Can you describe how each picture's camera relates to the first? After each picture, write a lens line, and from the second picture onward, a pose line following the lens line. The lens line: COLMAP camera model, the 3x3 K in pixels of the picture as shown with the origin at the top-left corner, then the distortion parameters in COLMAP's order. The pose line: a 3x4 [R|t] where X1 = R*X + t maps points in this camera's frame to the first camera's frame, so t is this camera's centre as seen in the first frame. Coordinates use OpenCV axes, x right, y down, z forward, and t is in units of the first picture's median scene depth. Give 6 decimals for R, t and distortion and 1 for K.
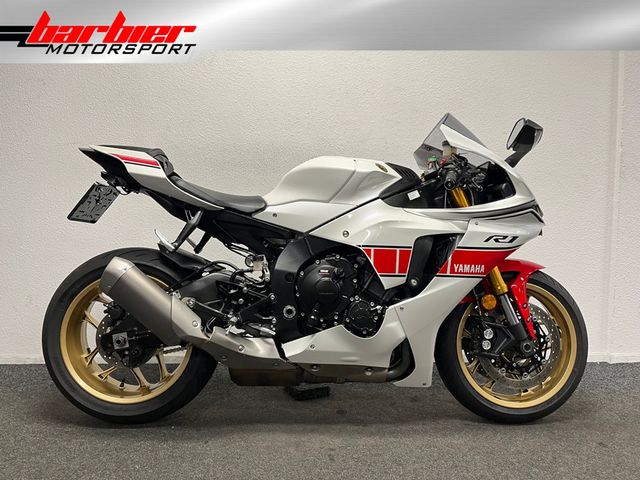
lens RADIAL K [[491.9, 0, 320.0], [0, 491.9, 240.0], [0, 0, 1]] dist [0.058746, -0.075525]
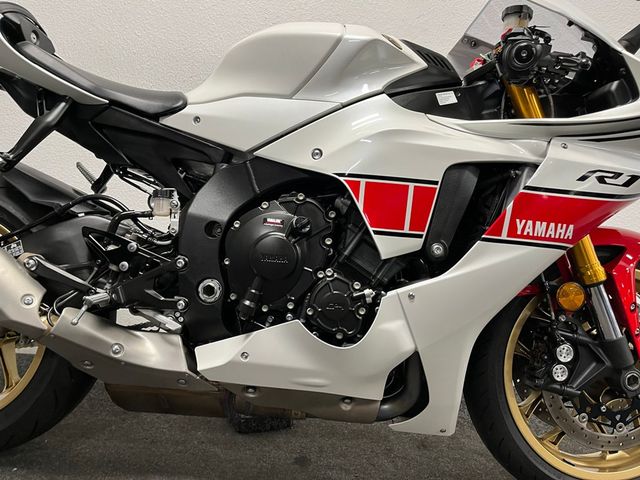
lens RADIAL K [[491.9, 0, 320.0], [0, 491.9, 240.0], [0, 0, 1]] dist [0.058746, -0.075525]
pose [[0.997529, 0.061105, -0.034658, 0.078298], [-0.060445, 0.997975, 0.019790, 0.069397], [0.035797, -0.017647, 0.999203, 0.442492]]
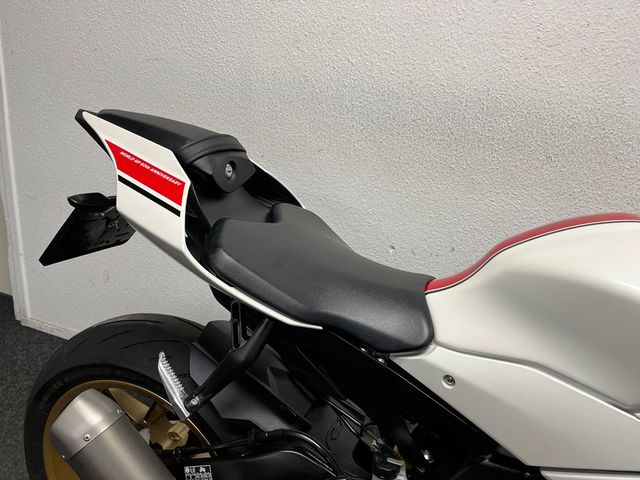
lens RADIAL K [[491.9, 0, 320.0], [0, 491.9, 240.0], [0, 0, 1]] dist [0.058746, -0.075525]
pose [[0.919418, 0.199366, -0.339004, -0.077674], [-0.100591, 0.952526, 0.287361, -0.247369], [0.380200, -0.230104, 0.895824, 0.673452]]
